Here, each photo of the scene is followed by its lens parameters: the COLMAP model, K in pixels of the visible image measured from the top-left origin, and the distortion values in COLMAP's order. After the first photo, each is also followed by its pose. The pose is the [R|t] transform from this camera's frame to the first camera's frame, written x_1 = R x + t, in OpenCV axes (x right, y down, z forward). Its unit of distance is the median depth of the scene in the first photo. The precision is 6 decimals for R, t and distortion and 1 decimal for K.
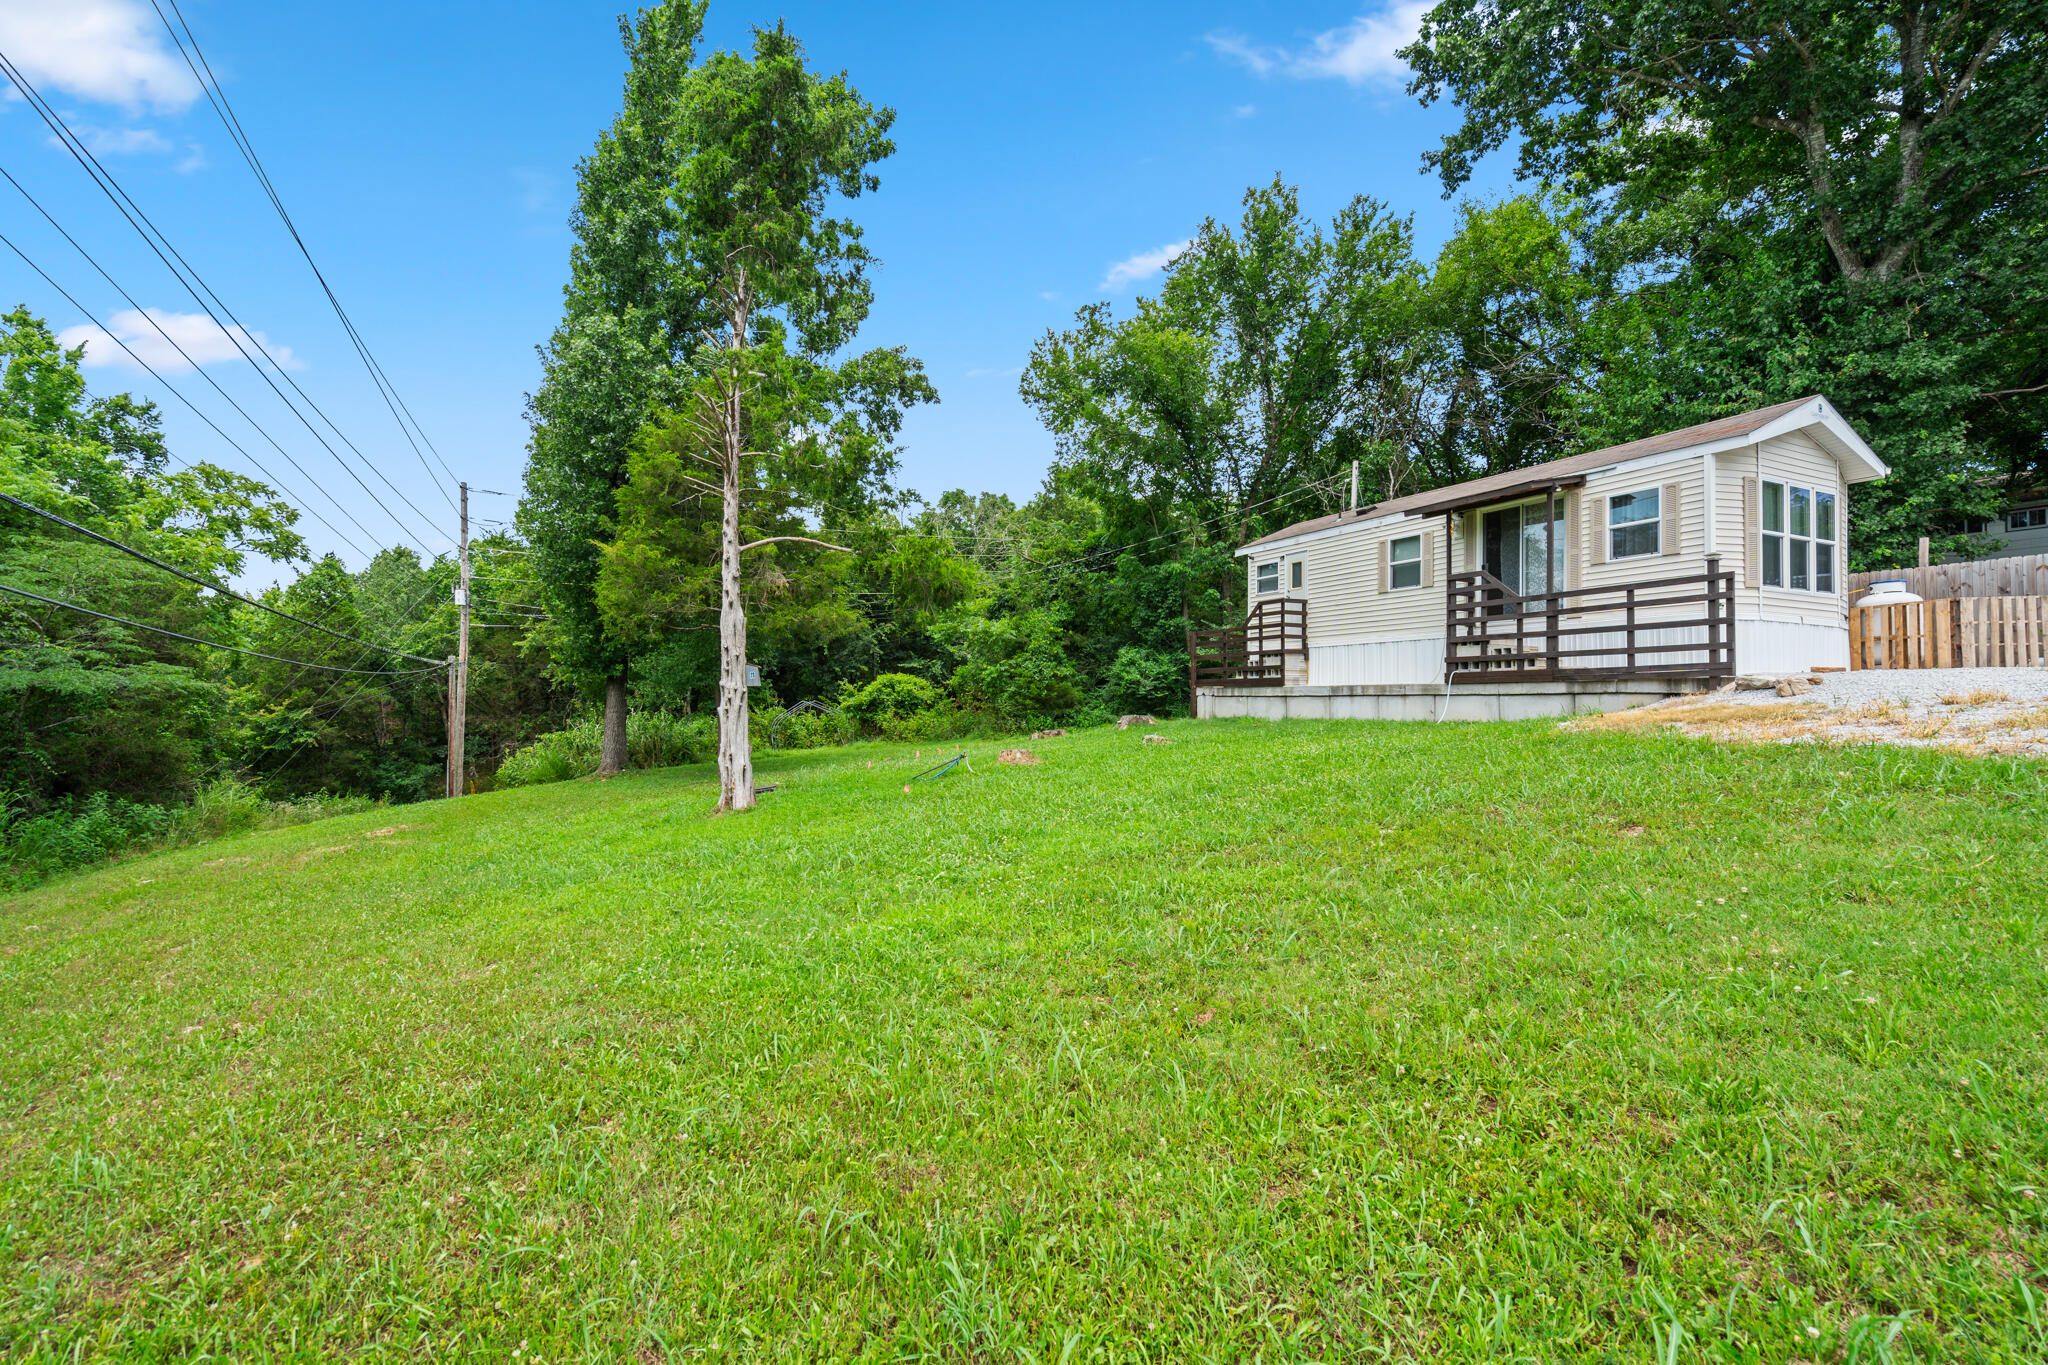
lens RADIAL K [[923.4, 0, 1022.3], [0, 923.4, 670.2], [0, 0, 1]] dist [0.002255, 0.000756]
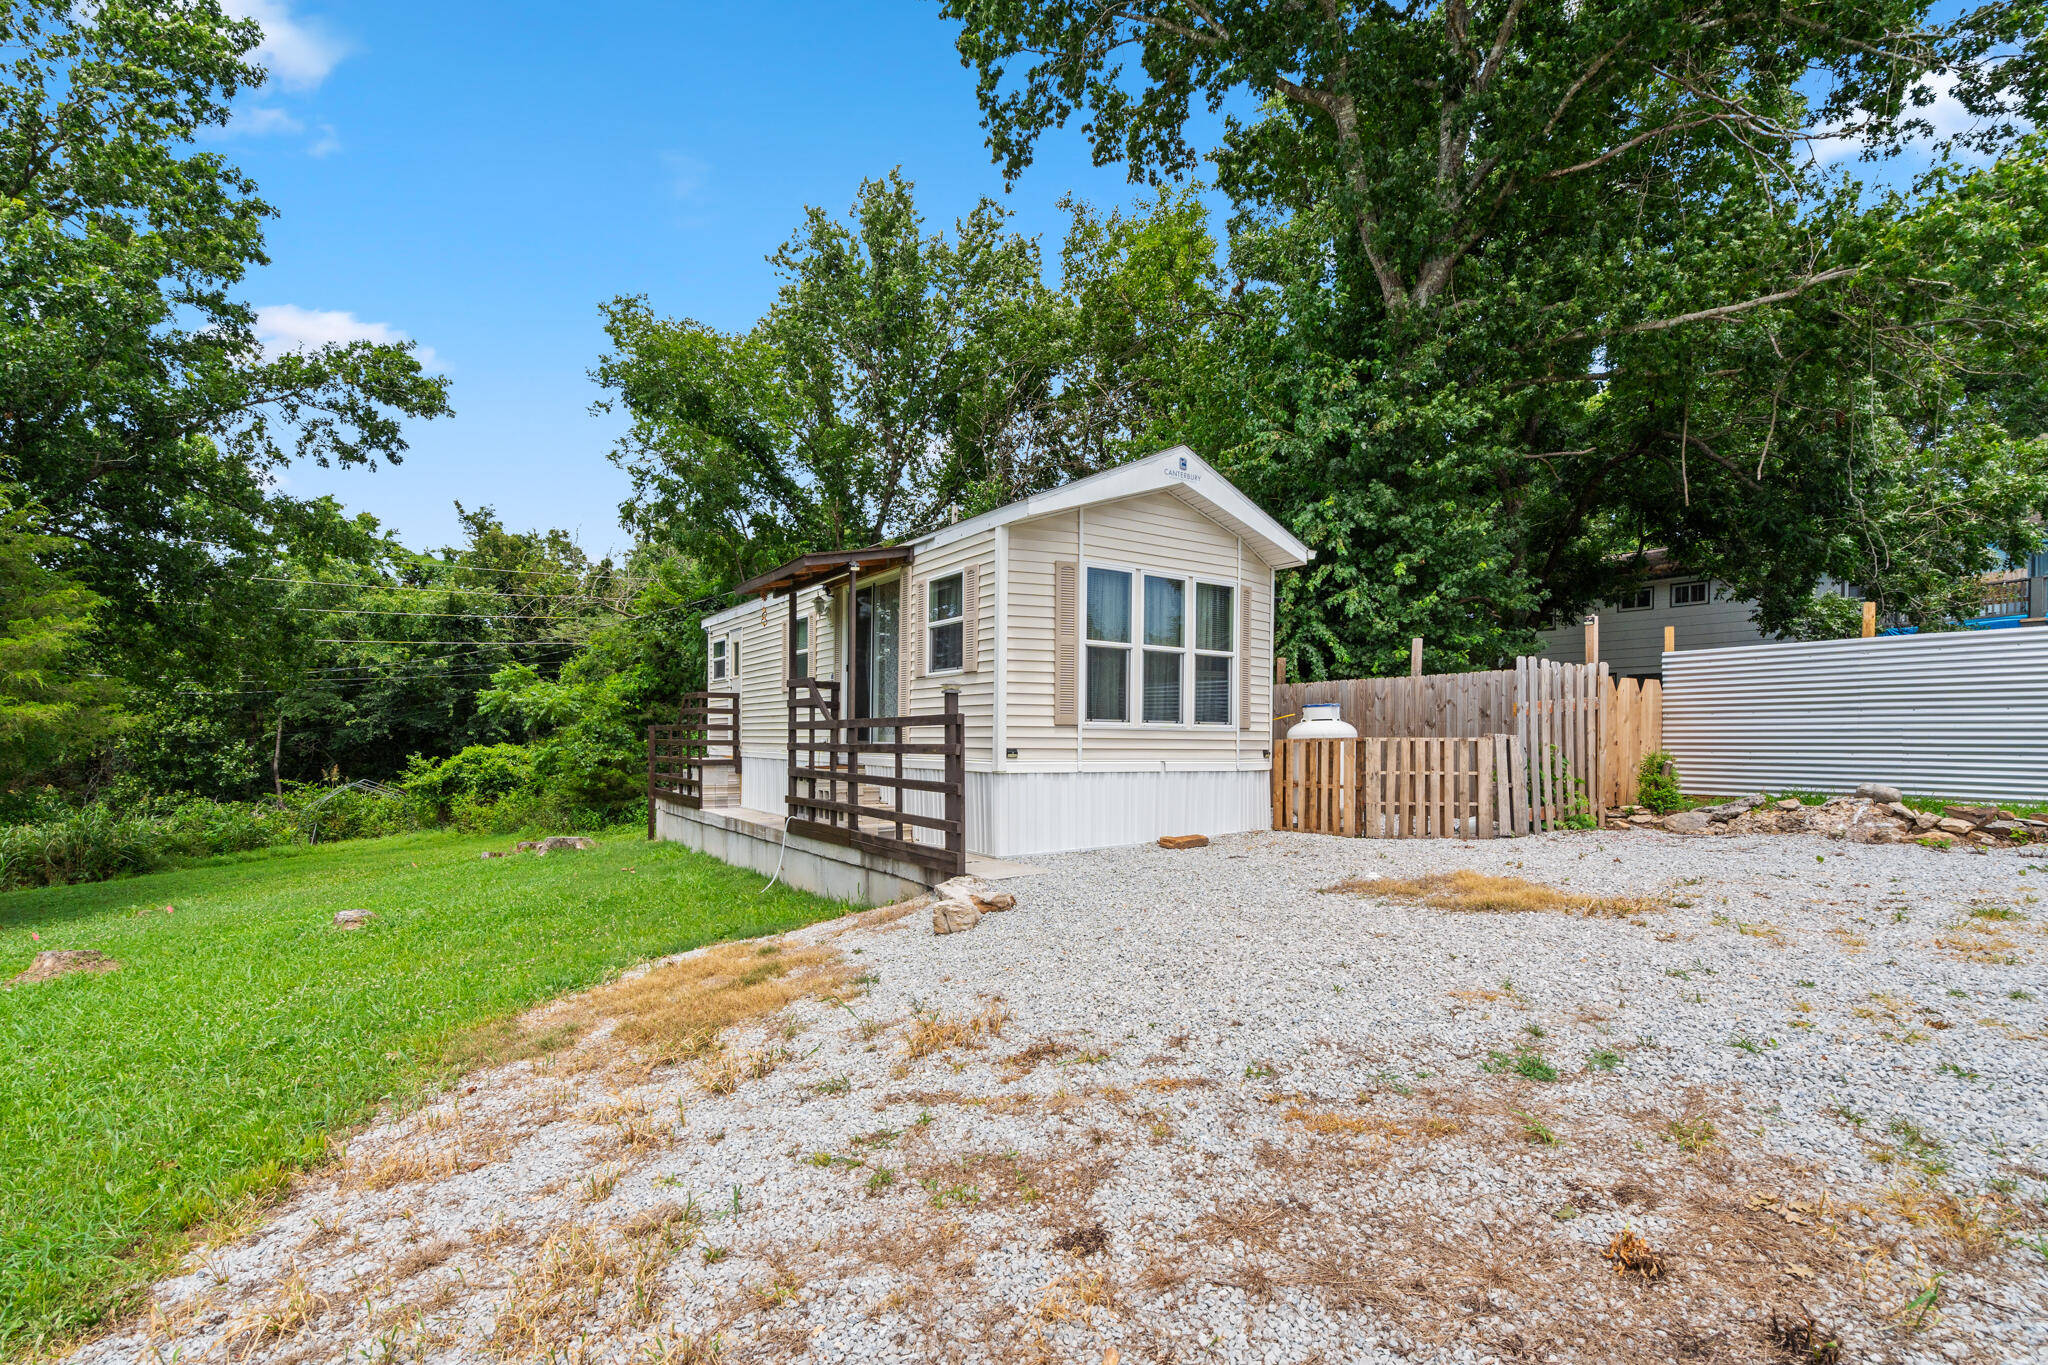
lens RADIAL K [[941.7, 0, 1022.3], [0, 941.7, 734.8], [0, 0, 1]] dist [-0.001604, -0.000179]
pose [[0.991931, 0.002453, 0.126752, 0.542246], [-0.006494, 0.999483, 0.031484, -0.084077], [-0.126609, -0.032053, 0.991435, 0.256191]]
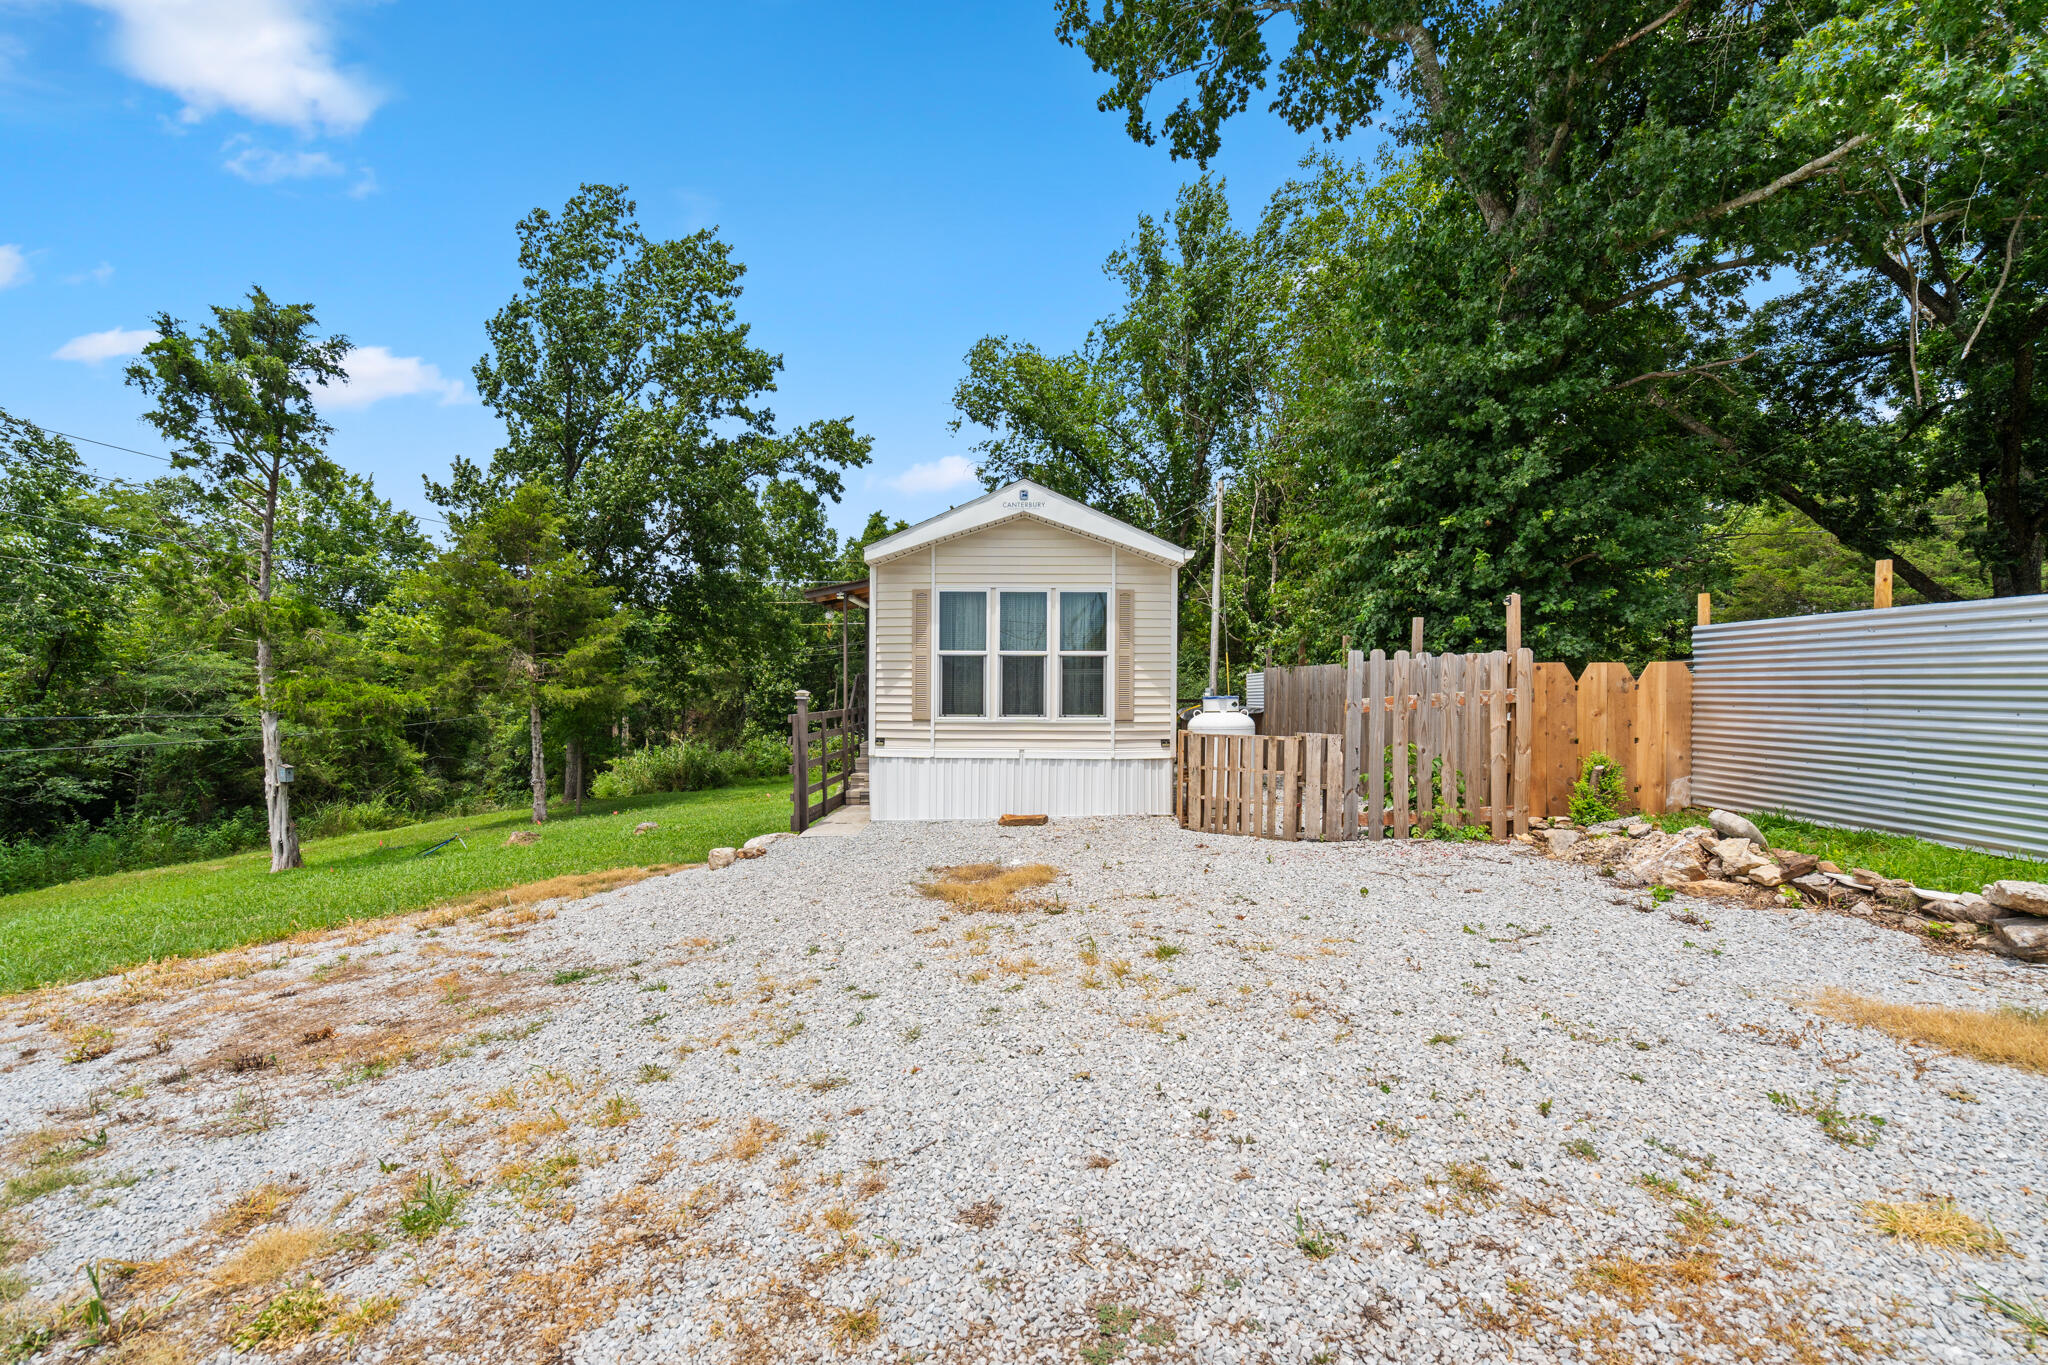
lens RADIAL K [[923.9, 0, 1020.1], [0, 923.9, 696.0], [0, 0, 1]] dist [-0.001026, -0.000169]
pose [[0.894041, 0.002329, -0.447980, 1.014470], [0.019795, 0.998804, 0.044700, -0.119718], [0.447549, -0.048831, 0.892925, 0.225334]]
